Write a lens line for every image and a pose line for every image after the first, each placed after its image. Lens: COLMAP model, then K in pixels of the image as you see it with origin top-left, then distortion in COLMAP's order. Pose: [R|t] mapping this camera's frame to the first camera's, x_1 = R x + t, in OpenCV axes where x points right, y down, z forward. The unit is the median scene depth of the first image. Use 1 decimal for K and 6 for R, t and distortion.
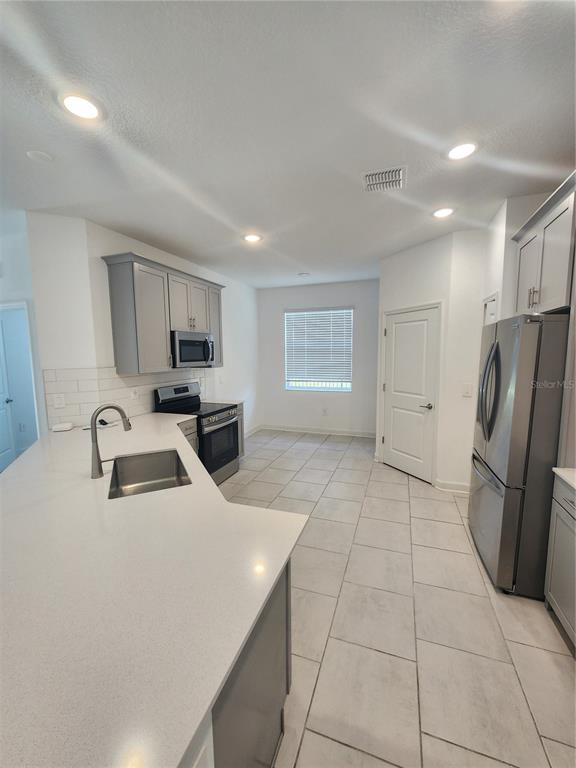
lens RADIAL K [[318.4, 0, 291.1], [0, 318.4, 390.7], [0, 0, 1]] dist [0.002088, -0.000300]
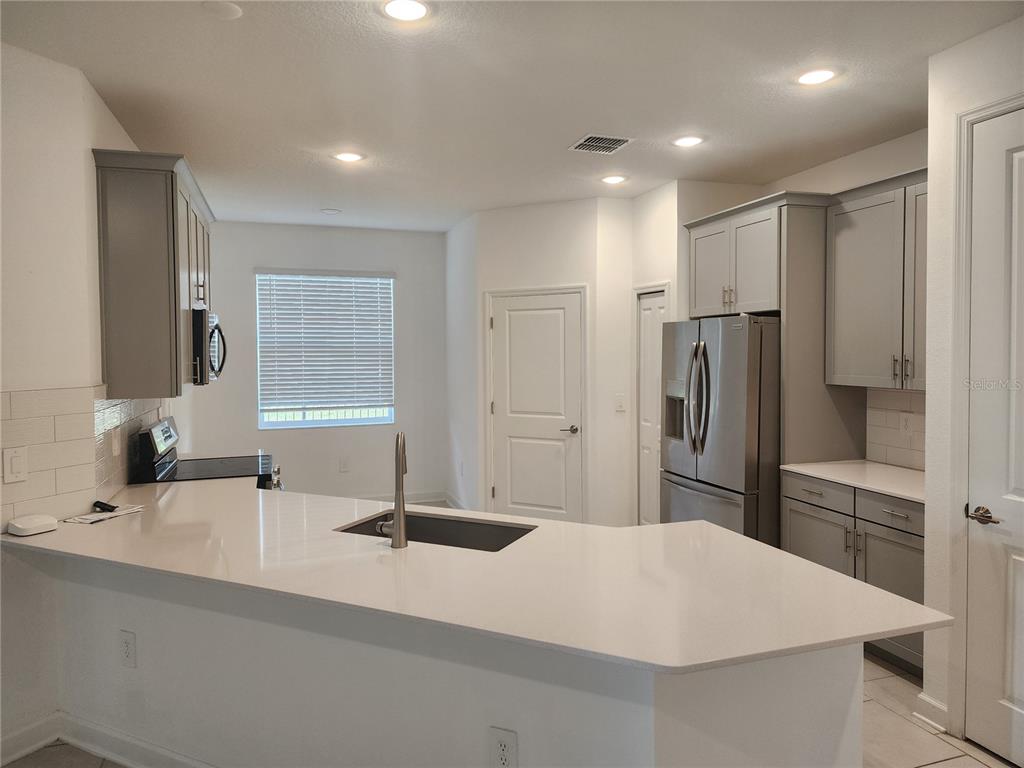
lens RADIAL K [[684.5, 0, 511.3], [0, 684.5, 378.9], [0, 0, 1]] dist [0.070456, -0.028959]
pose [[0.785829, -0.022898, 0.618020, -0.549187], [0.073720, 0.995657, -0.056848, 0.012908], [-0.614034, 0.090233, 0.784105, -0.106030]]
